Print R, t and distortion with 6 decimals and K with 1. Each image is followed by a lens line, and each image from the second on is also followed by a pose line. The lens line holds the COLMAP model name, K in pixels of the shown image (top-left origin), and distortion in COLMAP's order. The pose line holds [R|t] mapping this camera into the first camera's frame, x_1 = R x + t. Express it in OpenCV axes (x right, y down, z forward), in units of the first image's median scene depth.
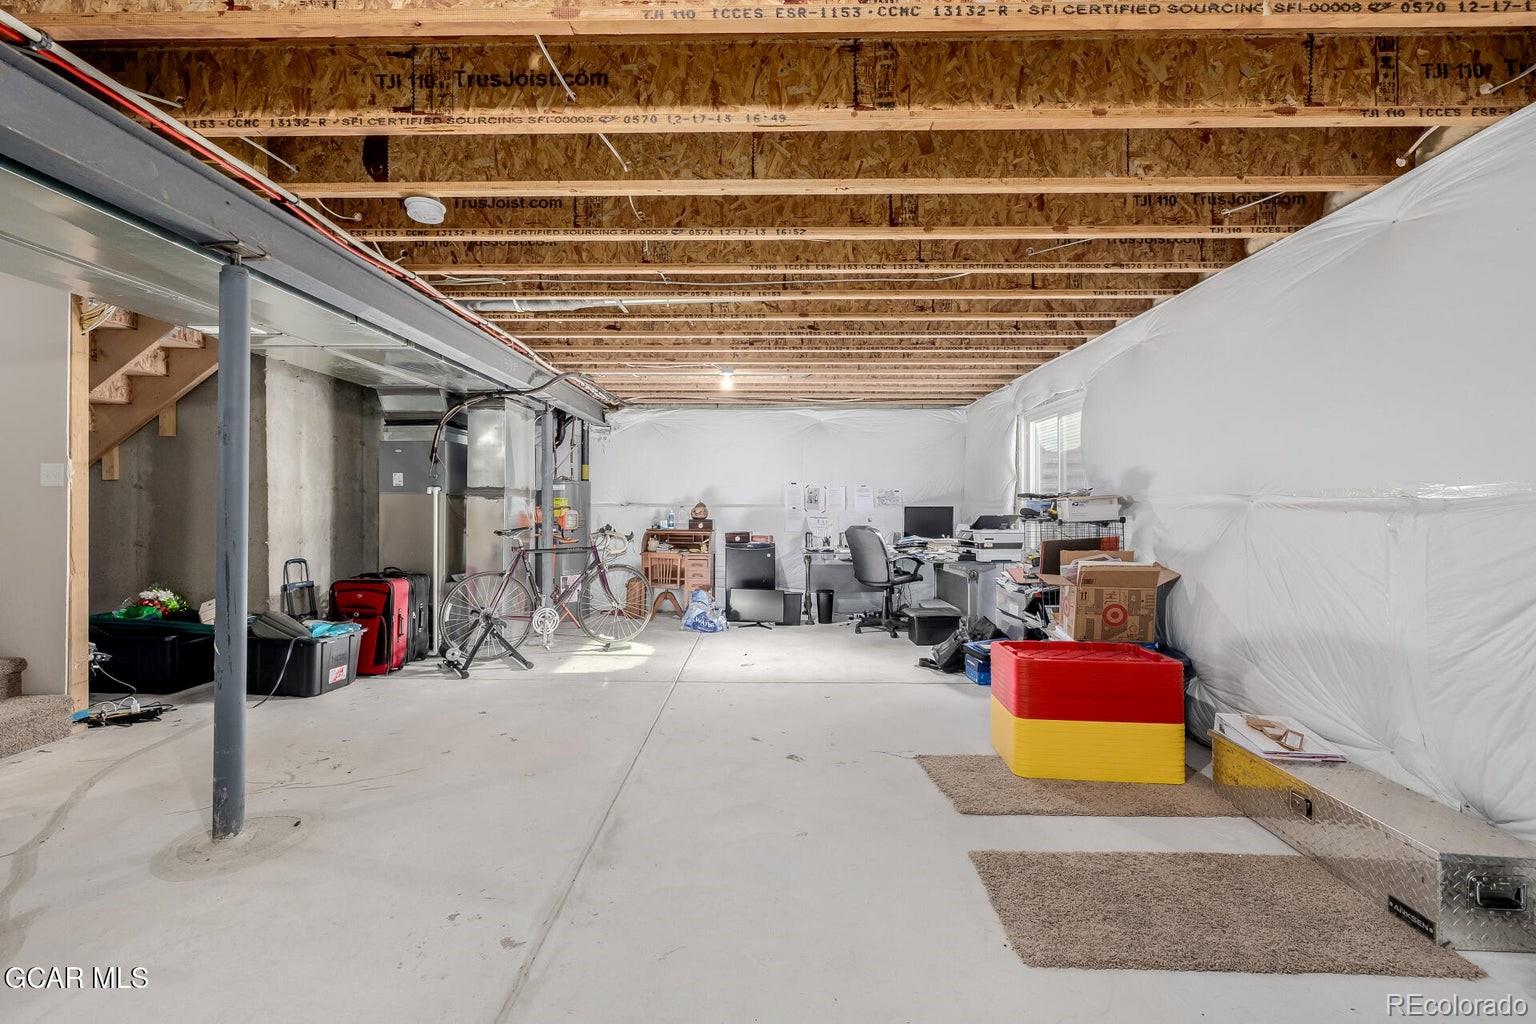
lens RADIAL K [[649.5, 0, 759.4], [0, 649.5, 502.5], [0, 0, 1]] dist [0.000087, 0.000071]
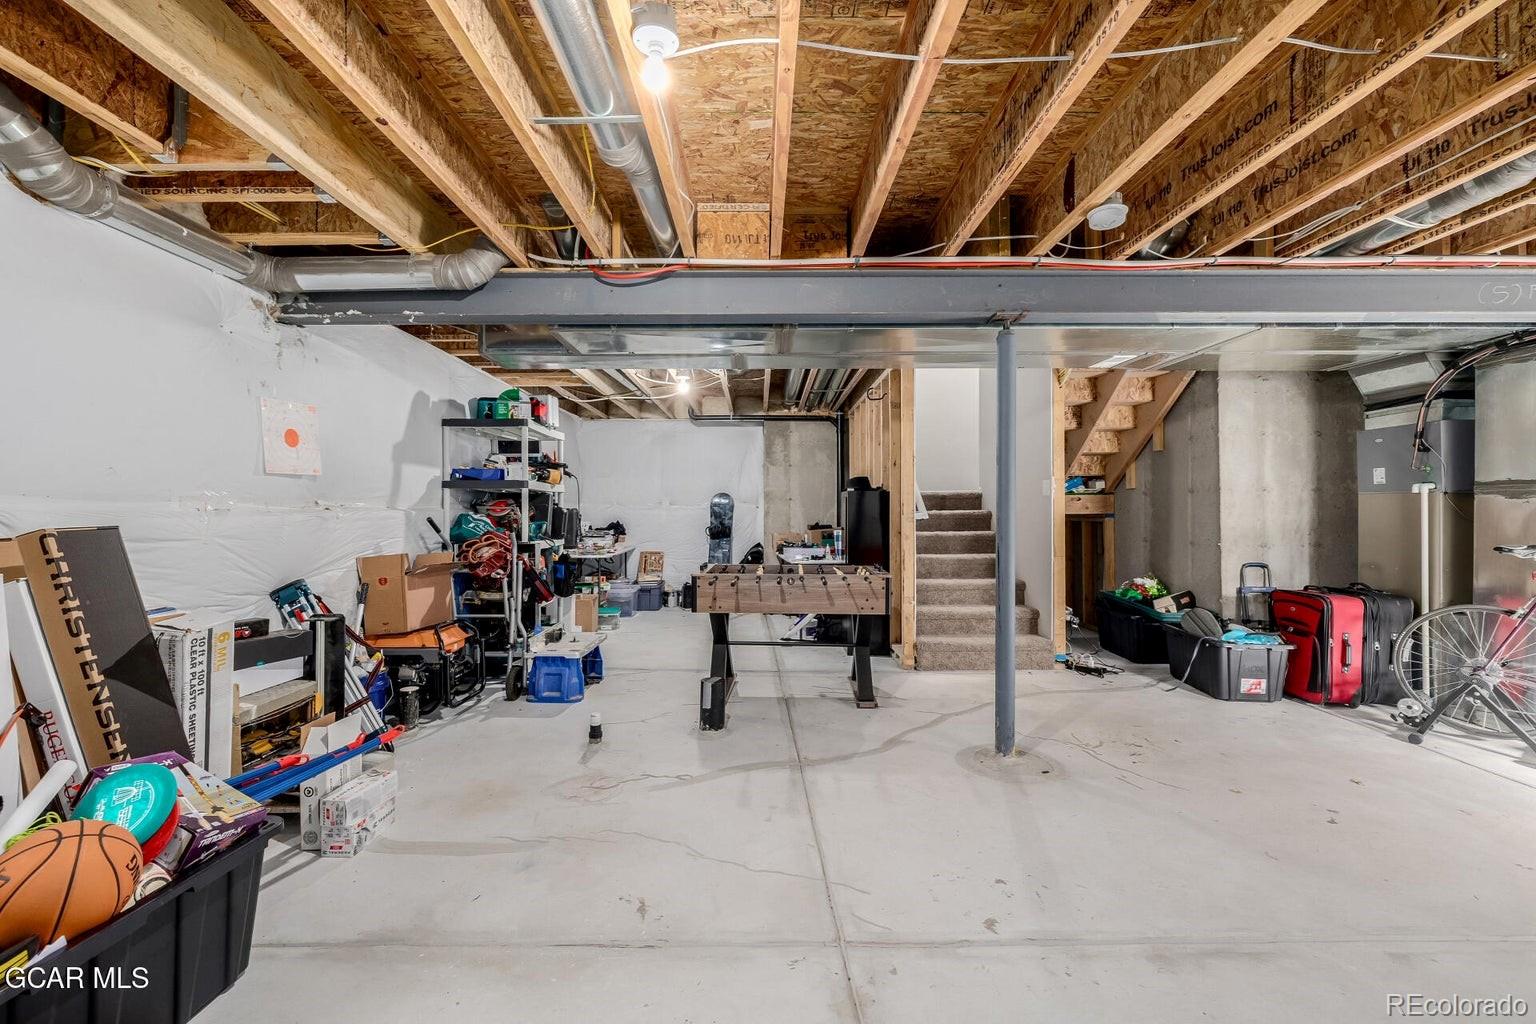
lens RADIAL K [[649.5, 0, 759.4], [0, 649.5, 502.5], [0, 0, 1]] dist [0.000087, 0.000071]
pose [[0.014117, -0.010942, -0.999840, 0.276812], [0.007148, 0.999916, -0.010842, 0.000862], [0.999875, -0.006994, 0.014194, 0.252585]]
